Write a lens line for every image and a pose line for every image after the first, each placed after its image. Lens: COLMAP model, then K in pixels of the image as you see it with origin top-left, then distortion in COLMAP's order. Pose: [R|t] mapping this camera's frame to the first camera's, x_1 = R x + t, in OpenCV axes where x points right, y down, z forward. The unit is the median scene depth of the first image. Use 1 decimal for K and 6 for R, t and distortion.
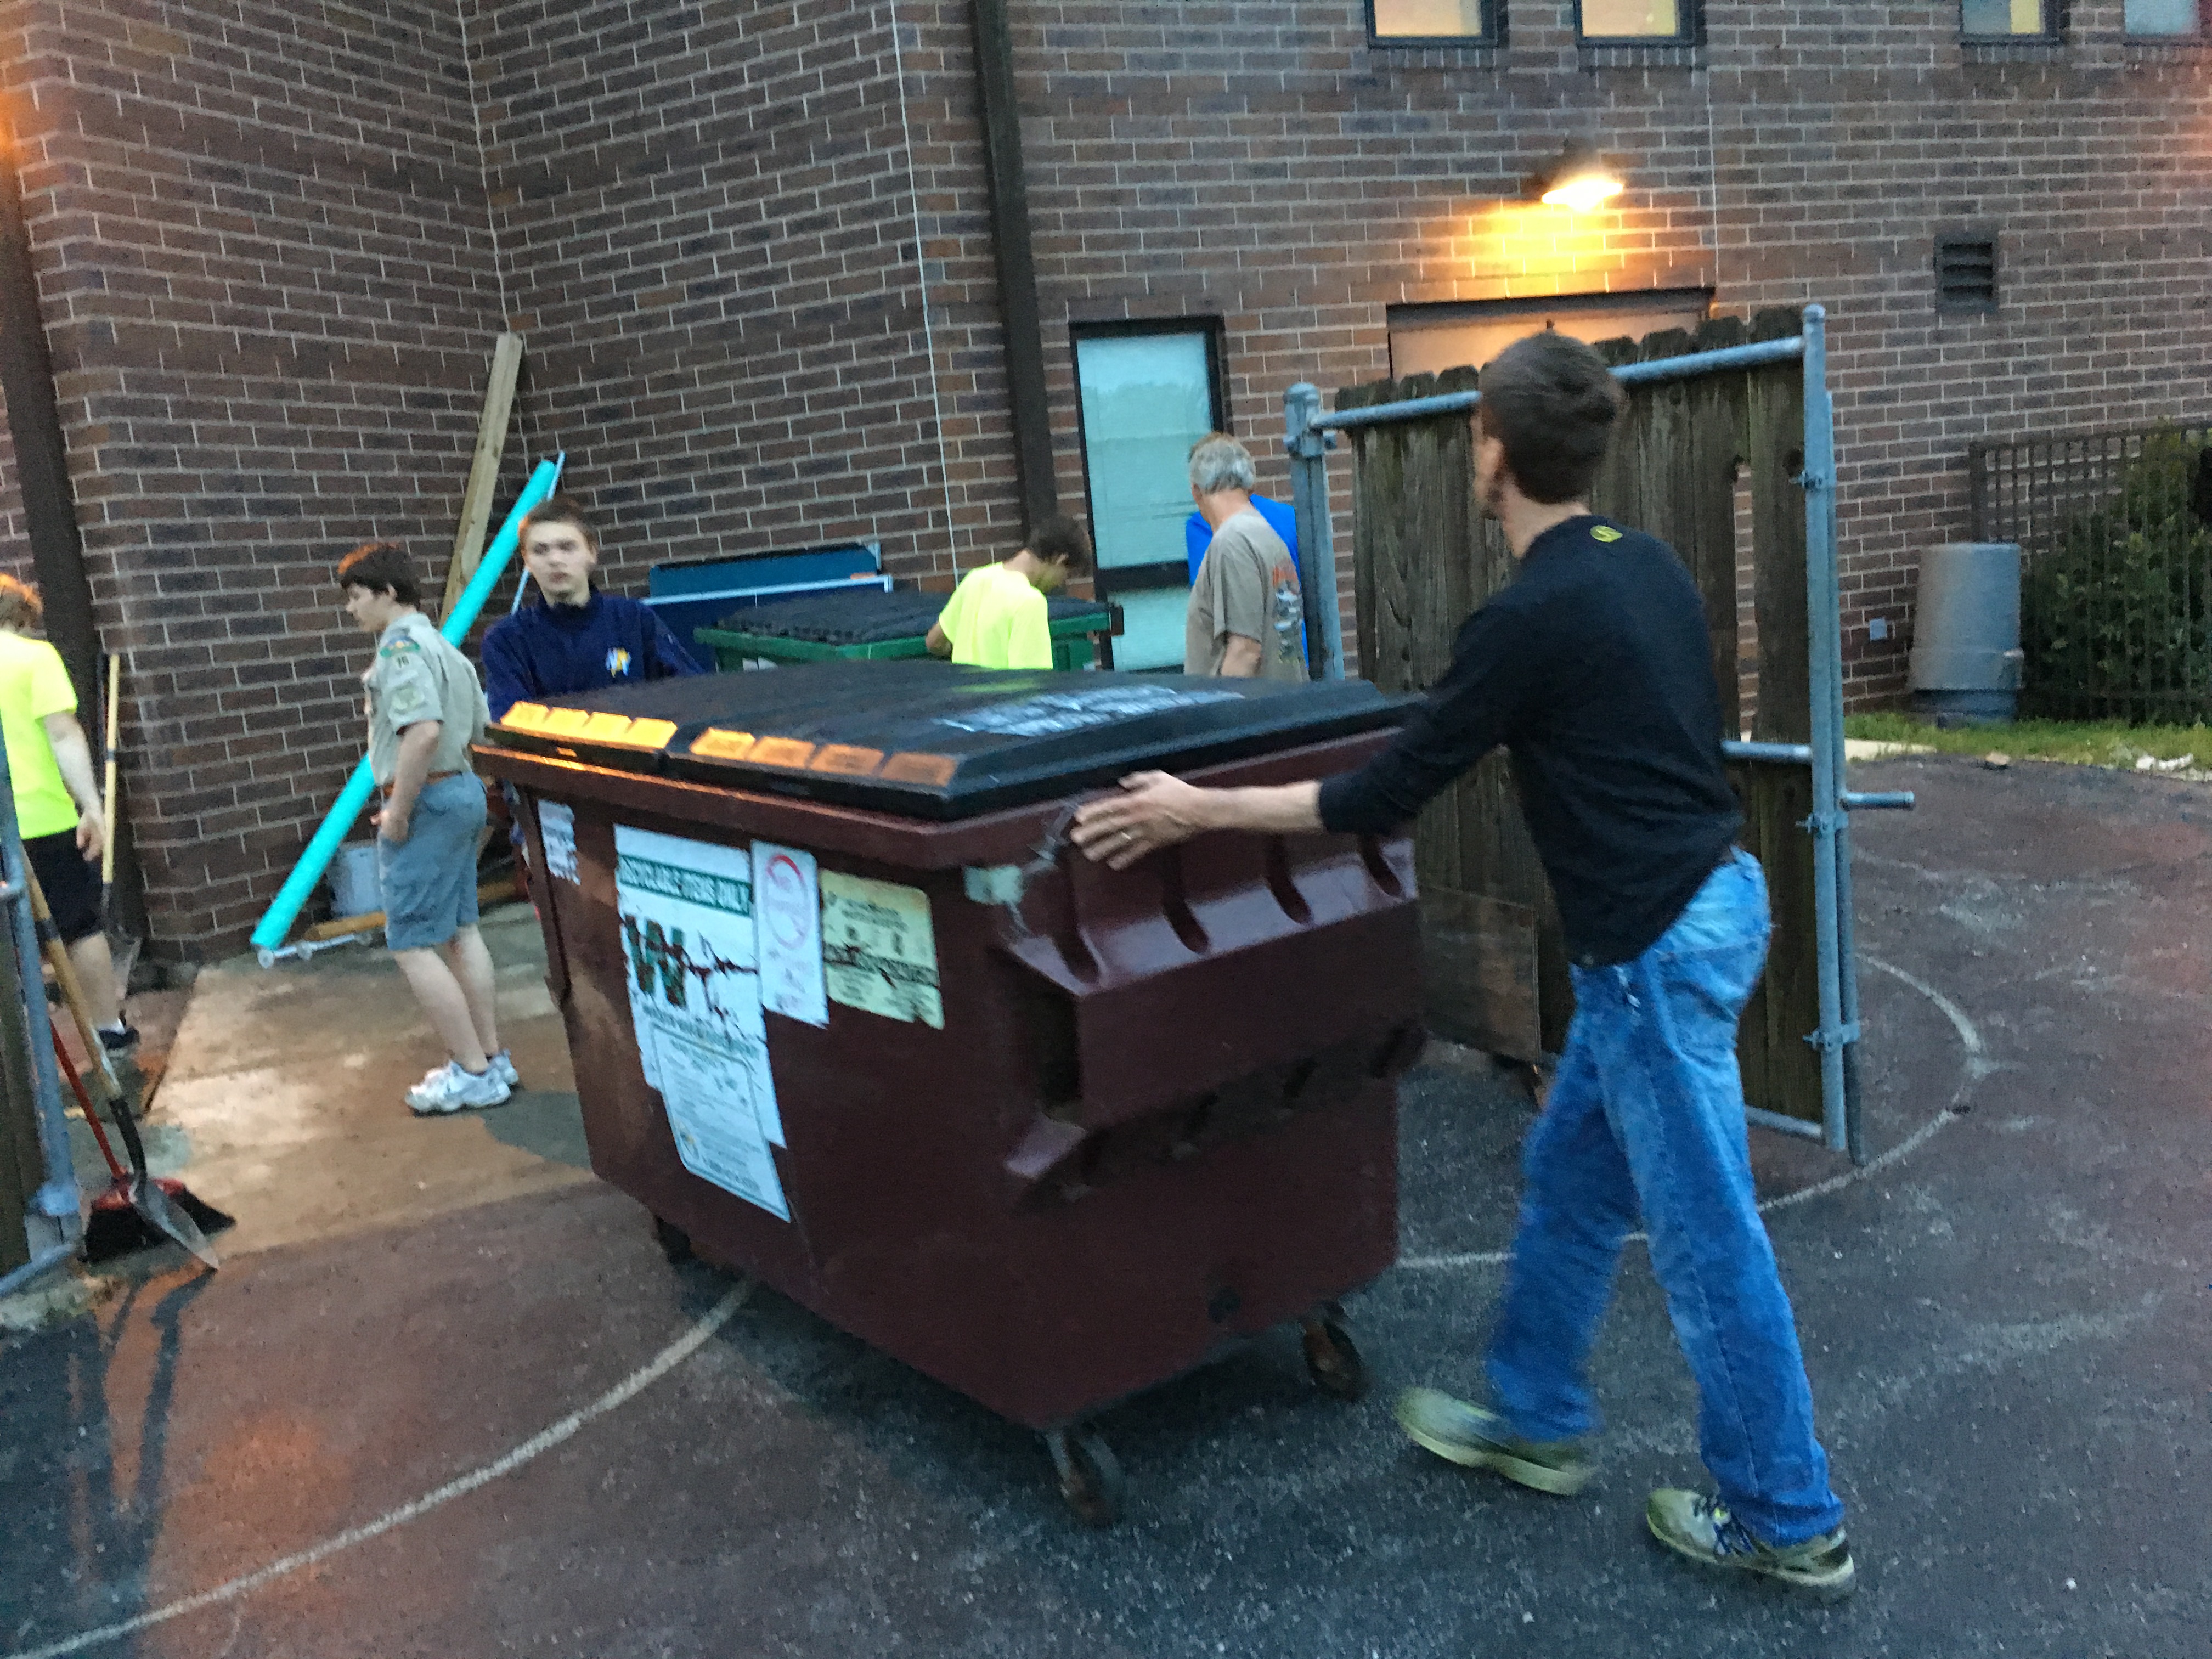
lens RADIAL K [[1869.3, 0, 1099.7], [0, 1869.3, 829.8], [0, 0, 1]] dist [0.084462, -0.116831]
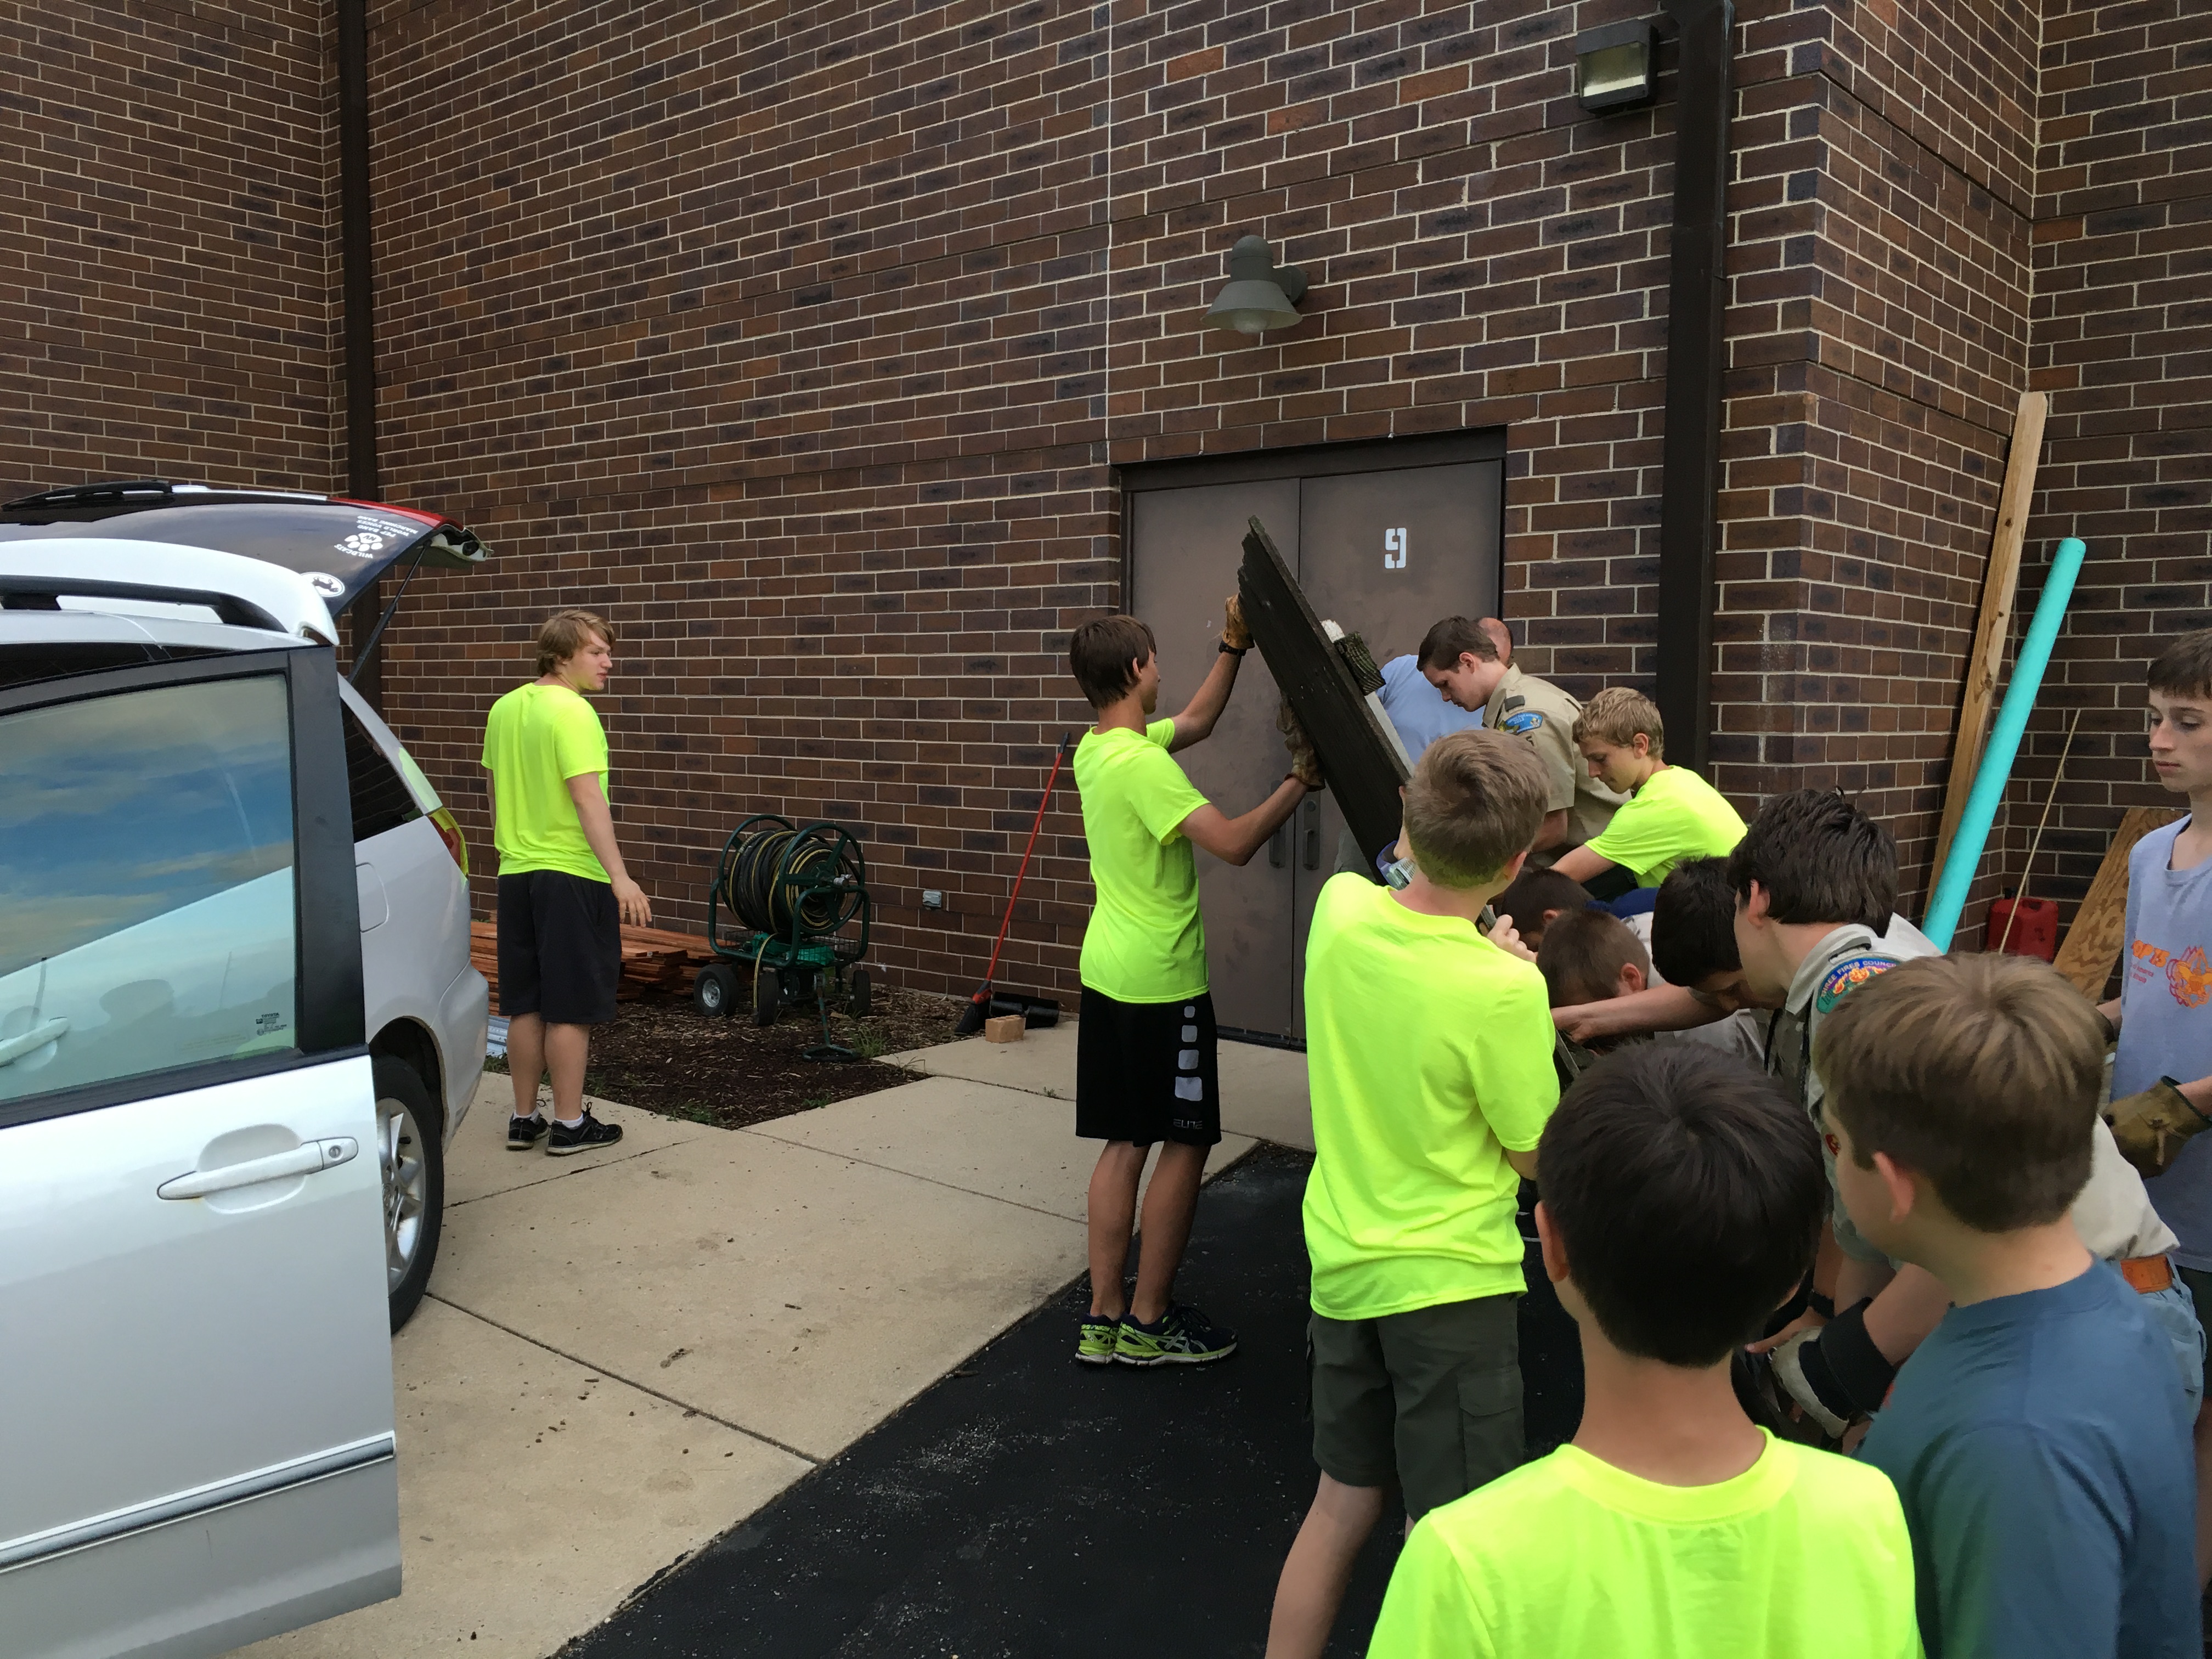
lens RADIAL K [[1871.7, 0, 1088.4], [0, 1871.7, 815.1], [0, 0, 1]] dist [0.091119, -0.130046]
pose [[0.950954, 0.122818, -0.283905, -0.492151], [-0.142085, 0.988679, -0.048216, 0.017221], [0.274769, 0.086190, 0.957639, 0.130947]]
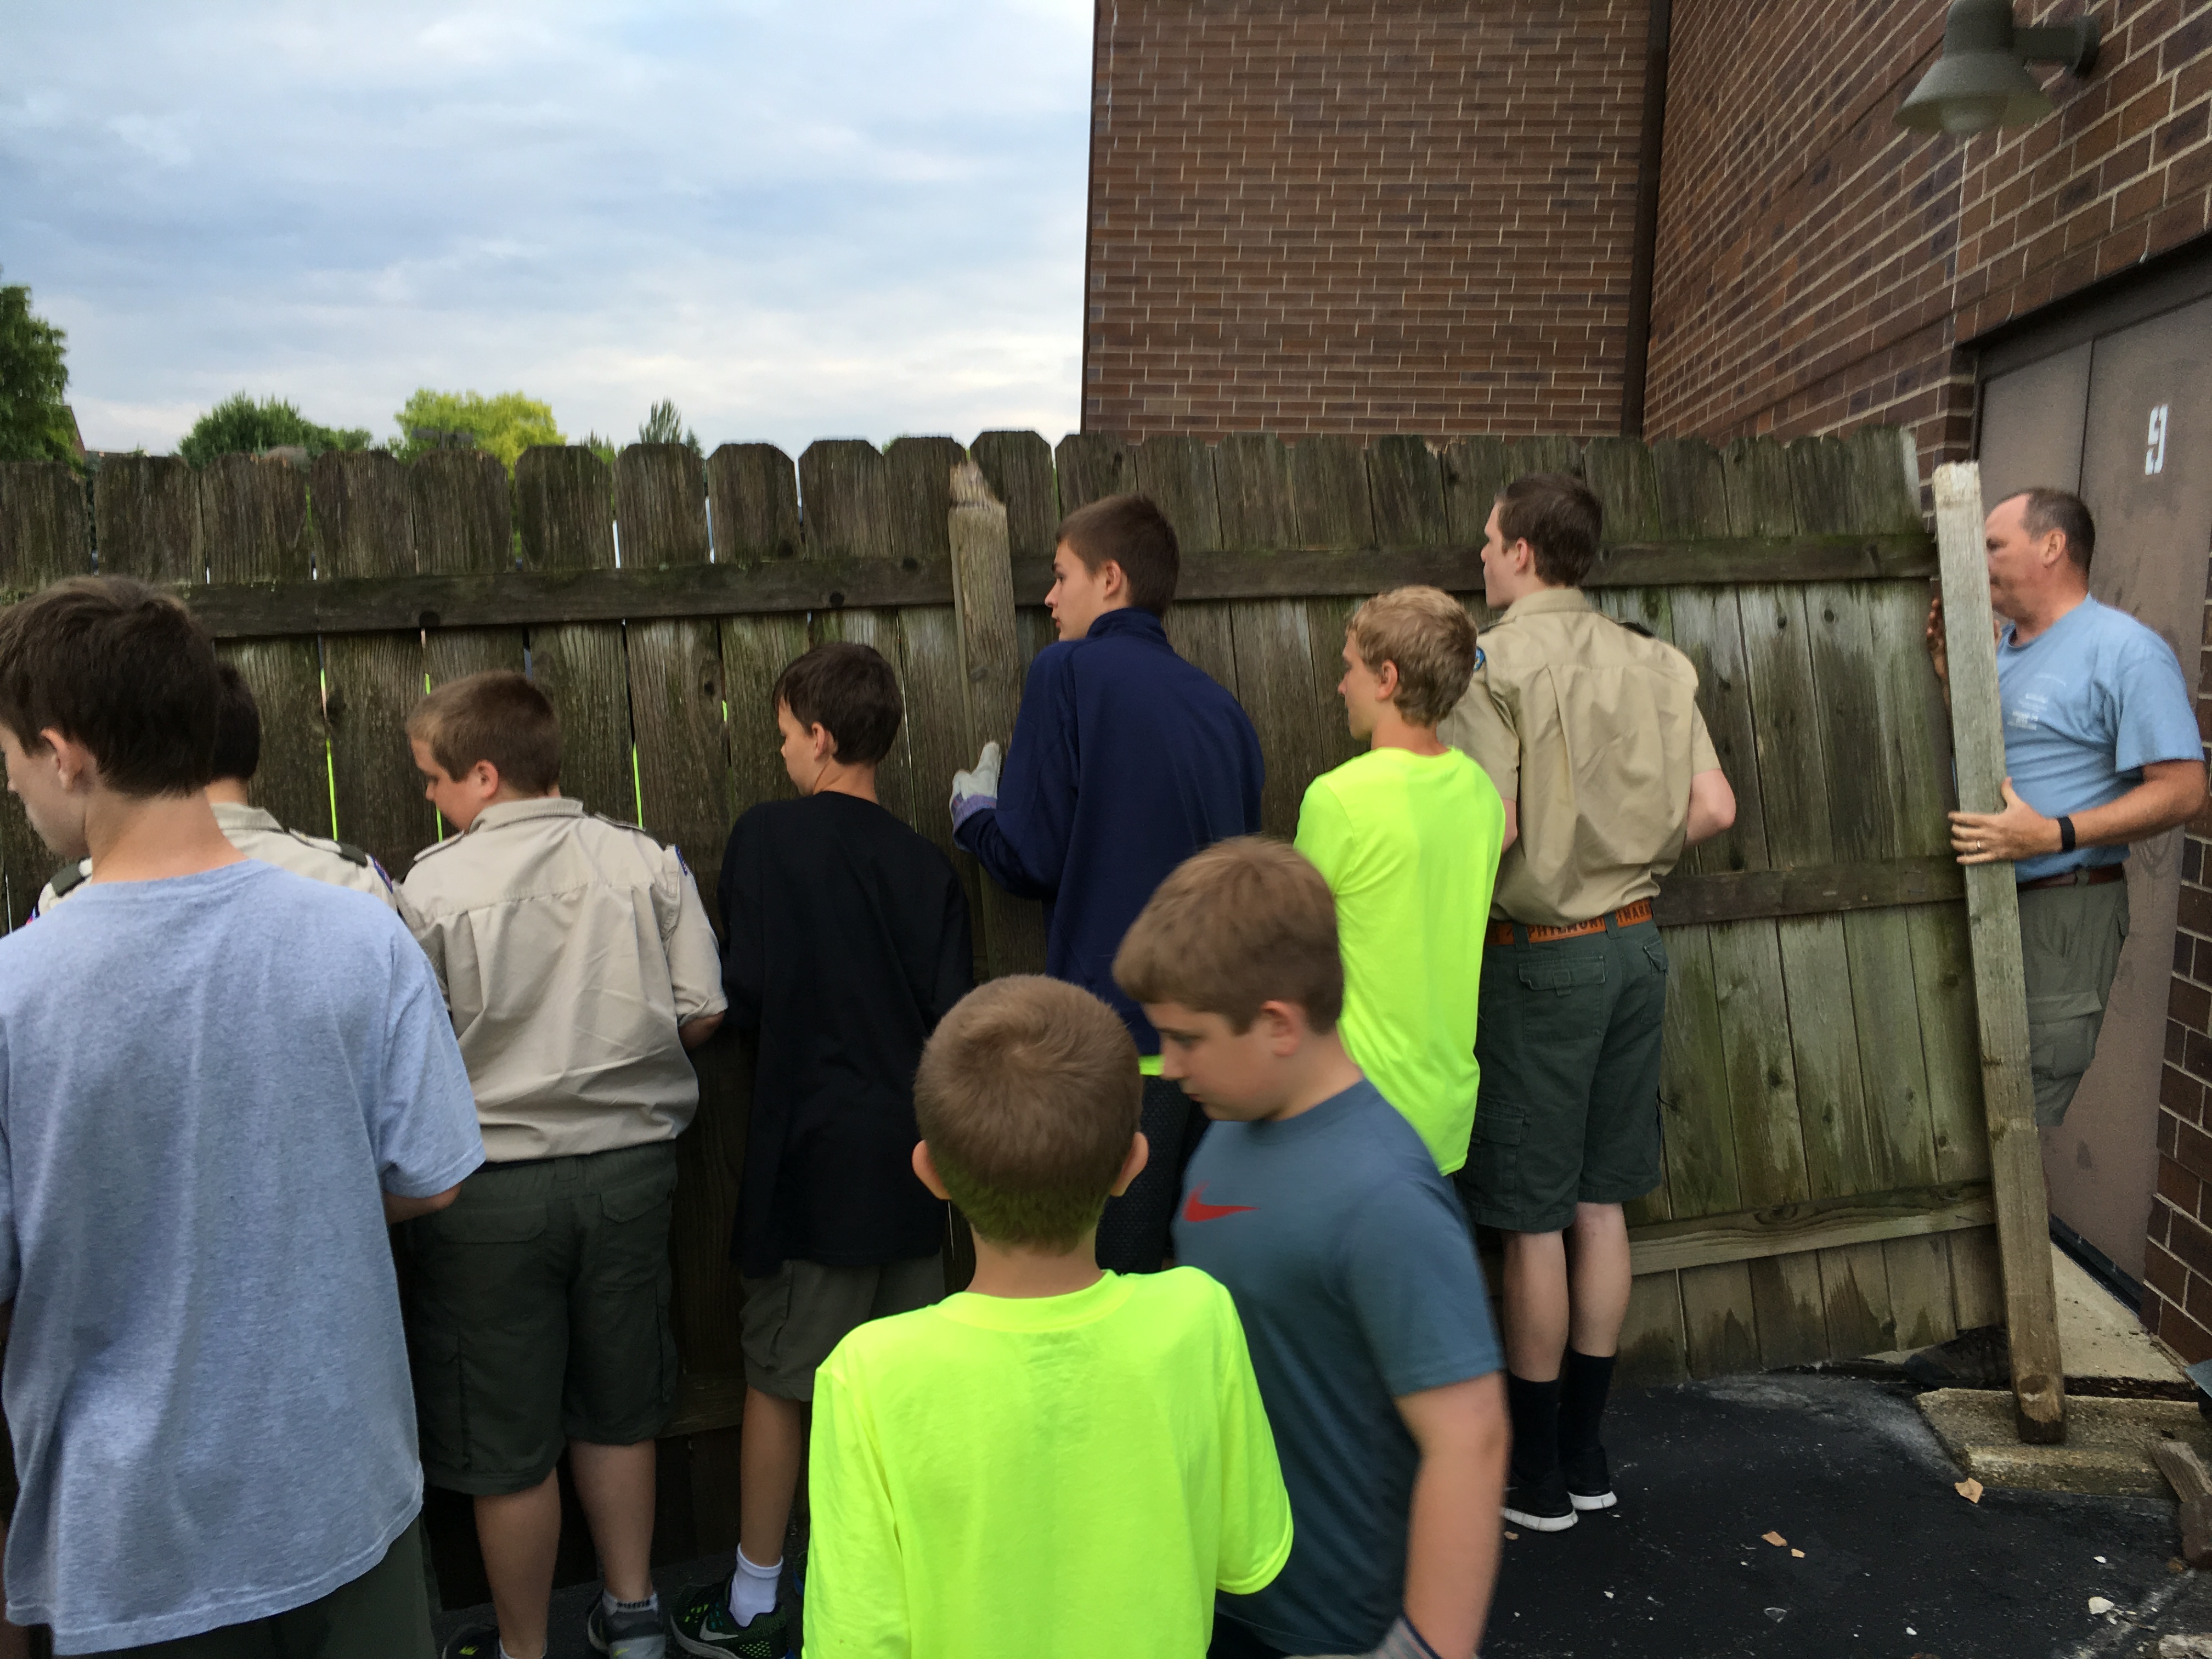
lens RADIAL K [[1859.4, 0, 1102.3], [0, 1859.4, 839.2], [0, 0, 1]] dist [0.080324, -0.105183]
pose [[0.285291, 0.216097, -0.933762, -0.191702], [-0.191370, 0.967476, 0.165431, -0.083737], [0.939141, 0.131498, 0.317367, 0.535041]]
